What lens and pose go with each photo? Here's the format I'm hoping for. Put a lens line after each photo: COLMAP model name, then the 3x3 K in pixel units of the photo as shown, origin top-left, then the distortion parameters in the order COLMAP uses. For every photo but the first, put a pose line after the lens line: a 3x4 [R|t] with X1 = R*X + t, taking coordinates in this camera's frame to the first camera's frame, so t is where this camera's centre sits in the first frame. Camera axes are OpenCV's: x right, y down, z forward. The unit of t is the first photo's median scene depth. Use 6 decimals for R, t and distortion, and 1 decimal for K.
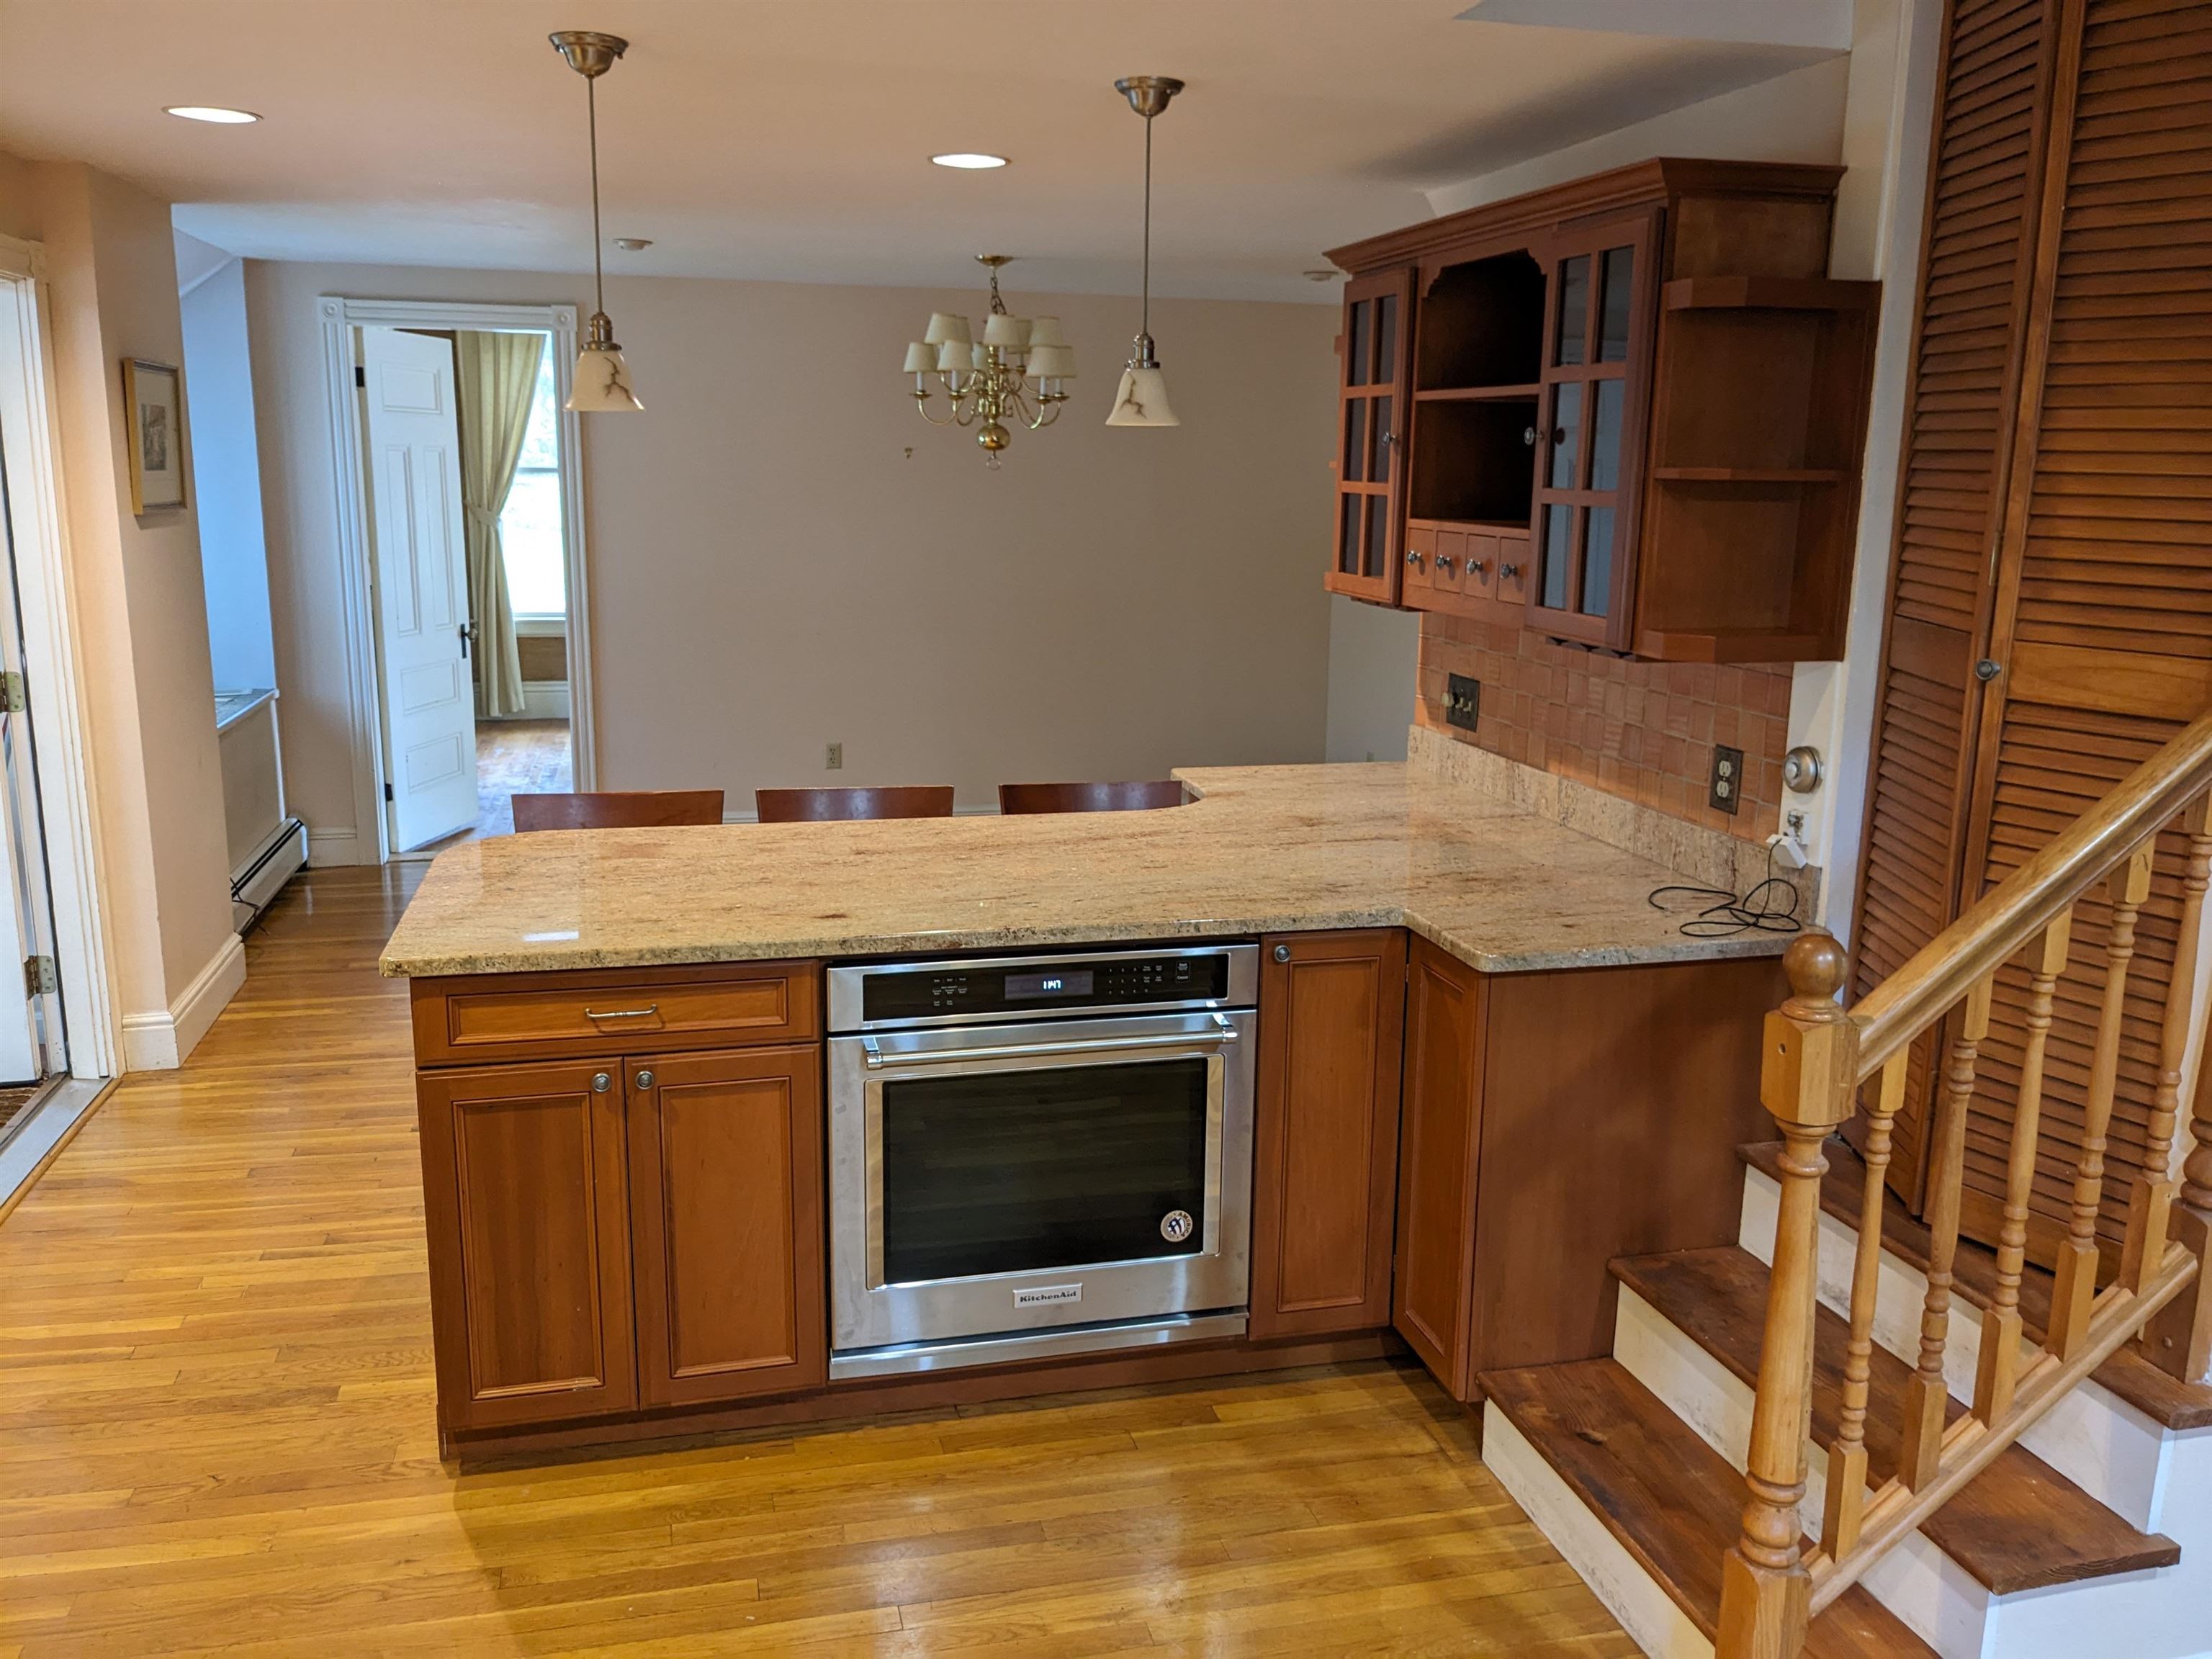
lens RADIAL K [[1765.8, 0, 1106.7], [0, 1765.8, 826.3], [0, 0, 1]] dist [0.033822, -0.037262]
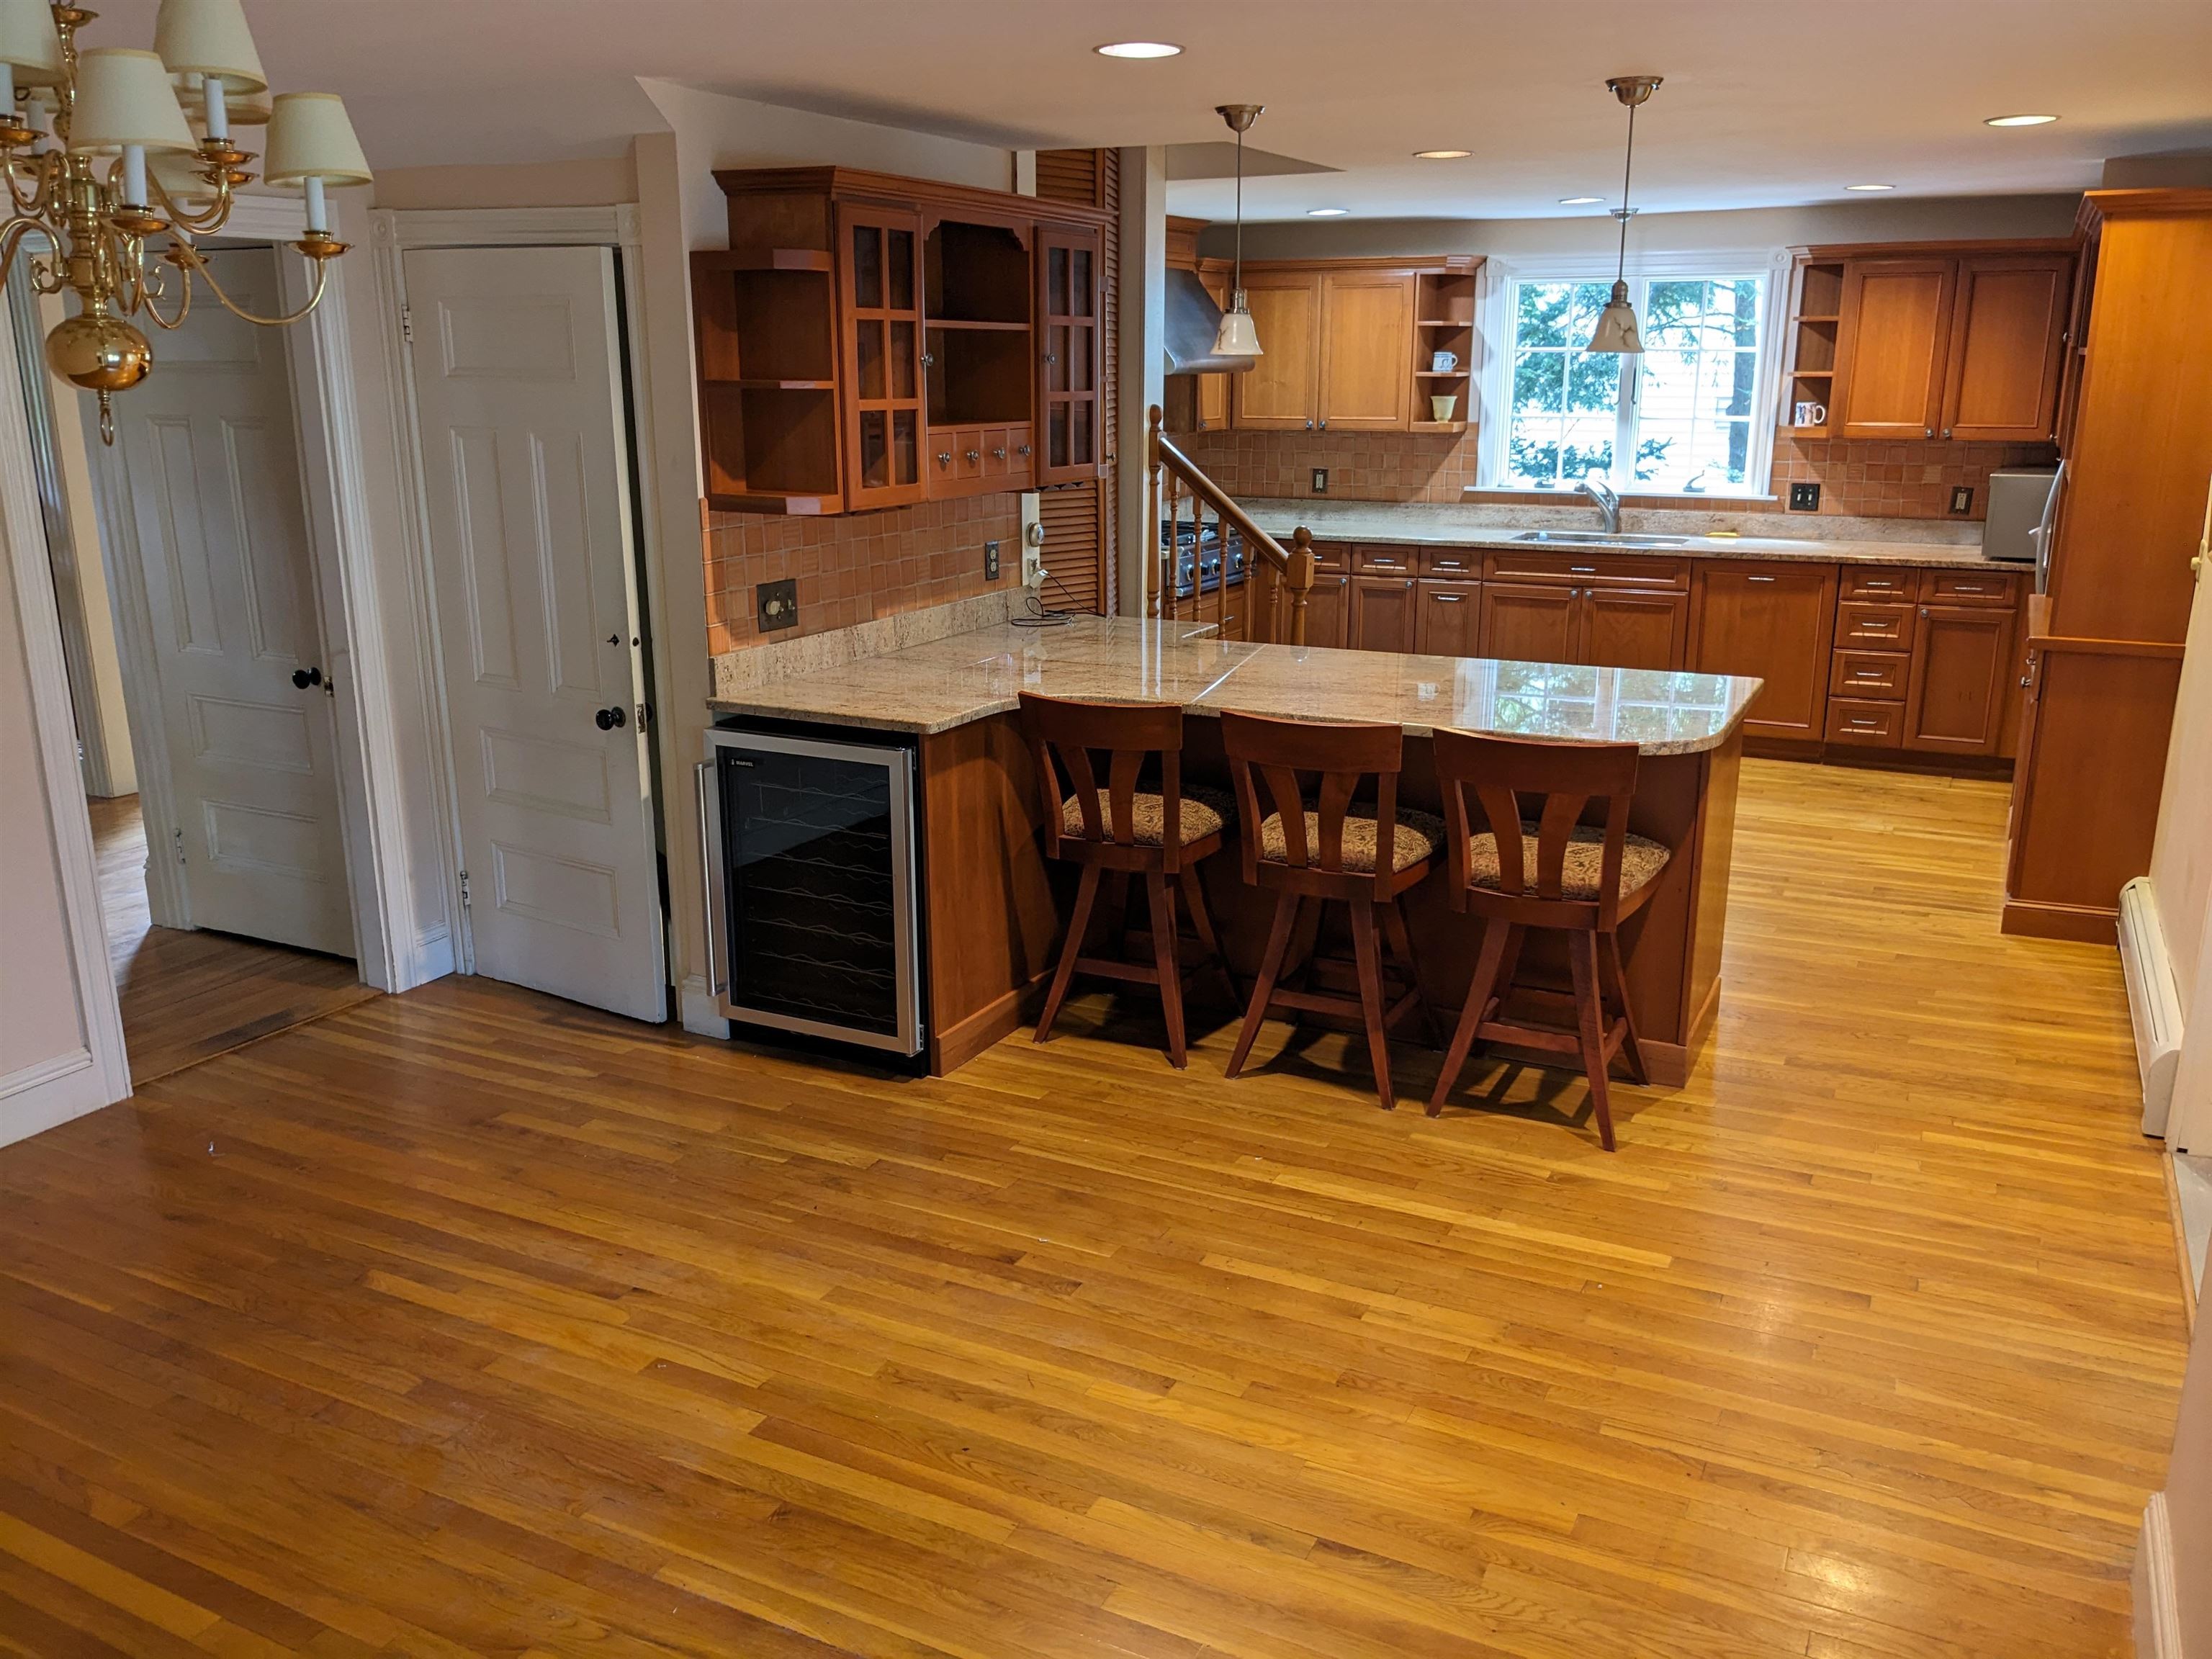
lens RADIAL K [[1765.8, 0, 1108.9], [0, 1765.8, 830.1], [0, 0, 1]] dist [0.033822, -0.037262]
pose [[-0.749210, -0.183252, 0.636477, -0.753722], [0.126035, 0.903959, 0.408623, -0.411820], [-0.650231, 0.386362, -0.654159, 1.857626]]
